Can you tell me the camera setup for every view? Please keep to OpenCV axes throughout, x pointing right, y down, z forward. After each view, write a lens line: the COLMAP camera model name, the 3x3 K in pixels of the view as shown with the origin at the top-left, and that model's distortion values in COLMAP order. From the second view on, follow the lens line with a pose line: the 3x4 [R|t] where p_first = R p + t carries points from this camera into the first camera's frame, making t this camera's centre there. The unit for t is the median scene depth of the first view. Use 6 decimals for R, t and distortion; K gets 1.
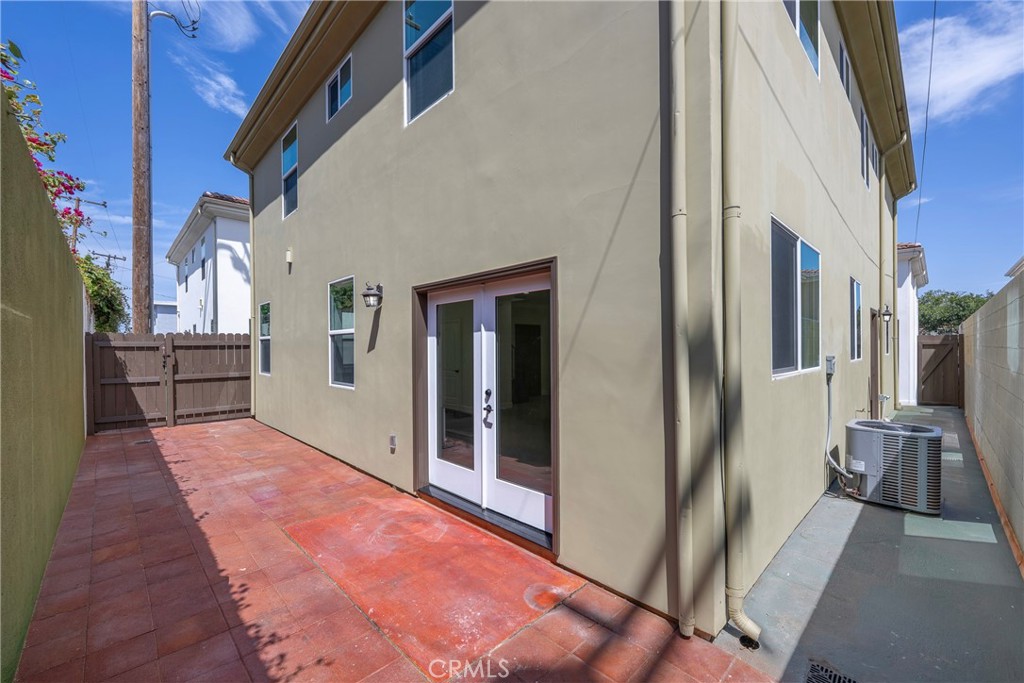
lens RADIAL K [[405.9, 0, 511.4], [0, 405.9, 347.5], [0, 0, 1]] dist [-0.001581, -0.000225]
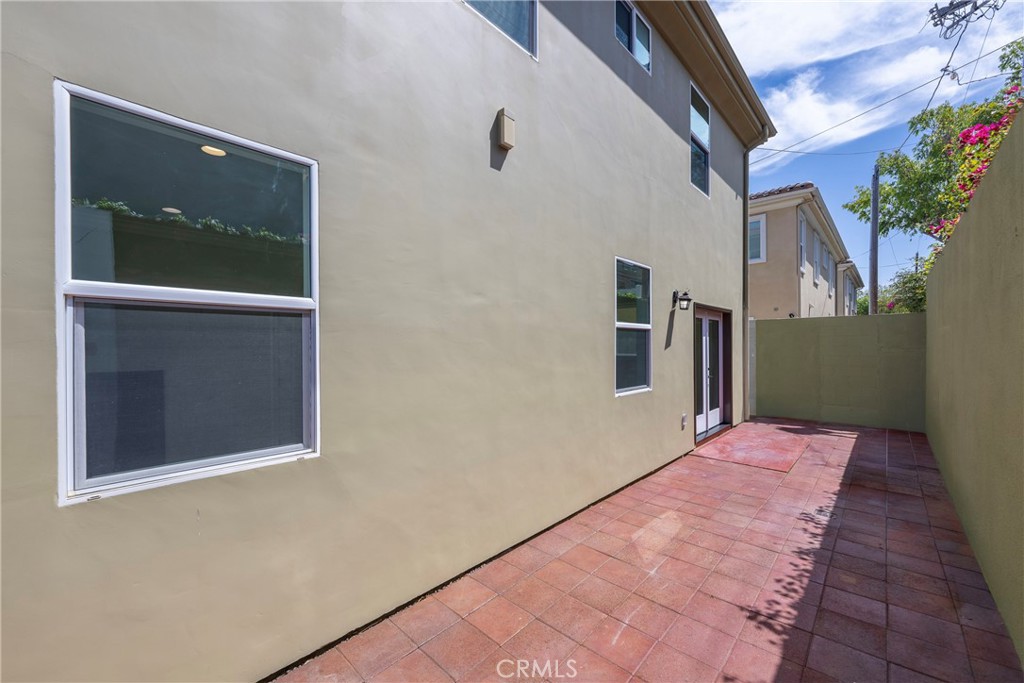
lens RADIAL K [[405.9, 0, 511.4], [0, 405.9, 347.5], [0, 0, 1]] dist [-0.001581, -0.000225]
pose [[-0.047963, 0.007952, 0.998817, -1.418528], [0.013714, 0.999879, -0.007302, 0.010323], [-0.998755, 0.013348, -0.048066, 1.481648]]
